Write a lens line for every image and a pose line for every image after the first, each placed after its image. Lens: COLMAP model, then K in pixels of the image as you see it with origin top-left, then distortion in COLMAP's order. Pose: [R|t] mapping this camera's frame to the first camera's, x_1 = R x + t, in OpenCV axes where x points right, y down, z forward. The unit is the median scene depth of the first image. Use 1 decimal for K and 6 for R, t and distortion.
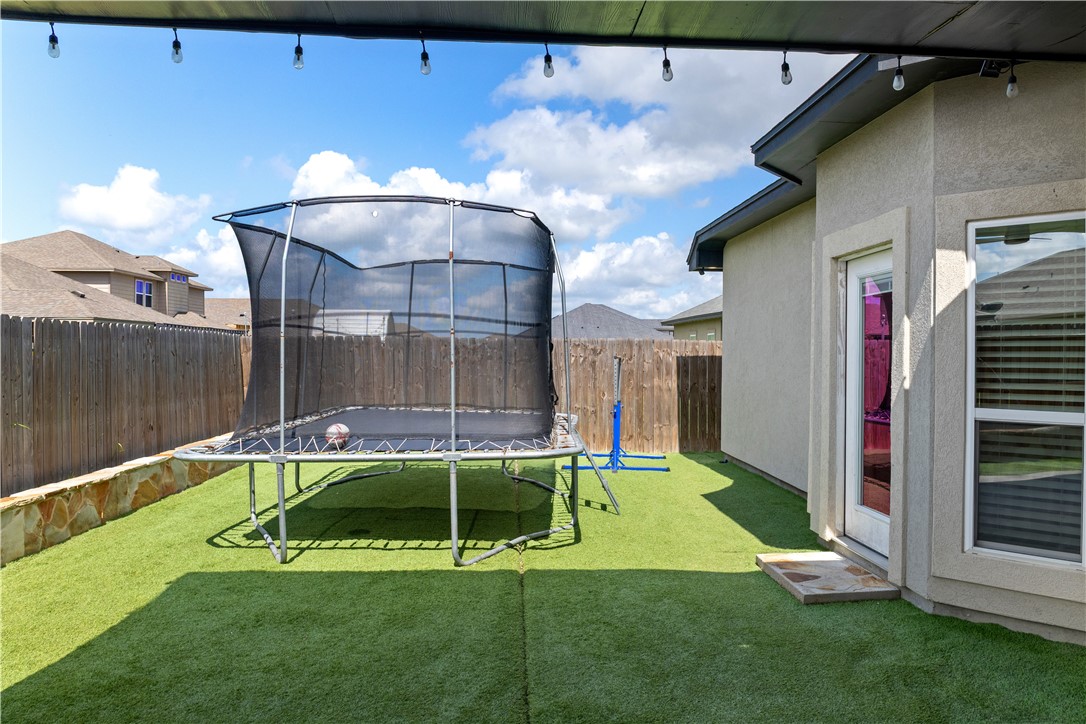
lens RADIAL K [[753.2, 0, 547.3], [0, 753.2, 363.5], [0, 0, 1]] dist [-0.041509, 0.009324]
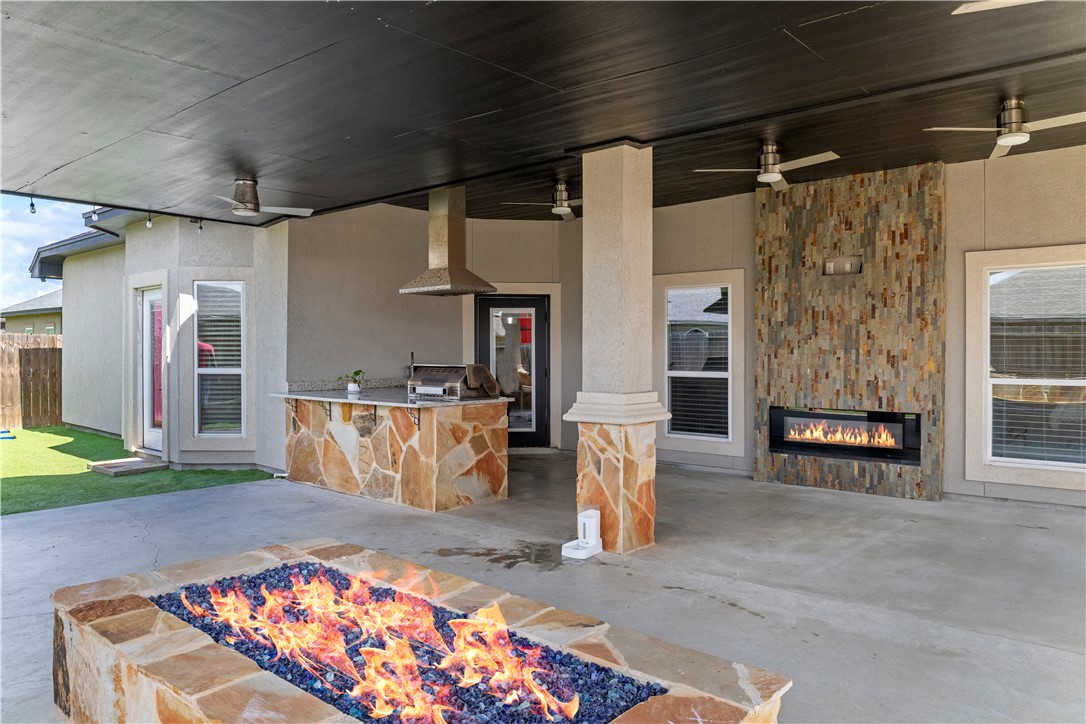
lens RADIAL K [[753.2, 0, 547.3], [0, 753.2, 363.5], [0, 0, 1]] dist [-0.041509, 0.009324]
pose [[0.691423, -0.009077, 0.722393, -0.196273], [0.005631, 0.999958, 0.007175, 0.025514], [-0.722428, -0.000893, 0.691446, -0.850553]]
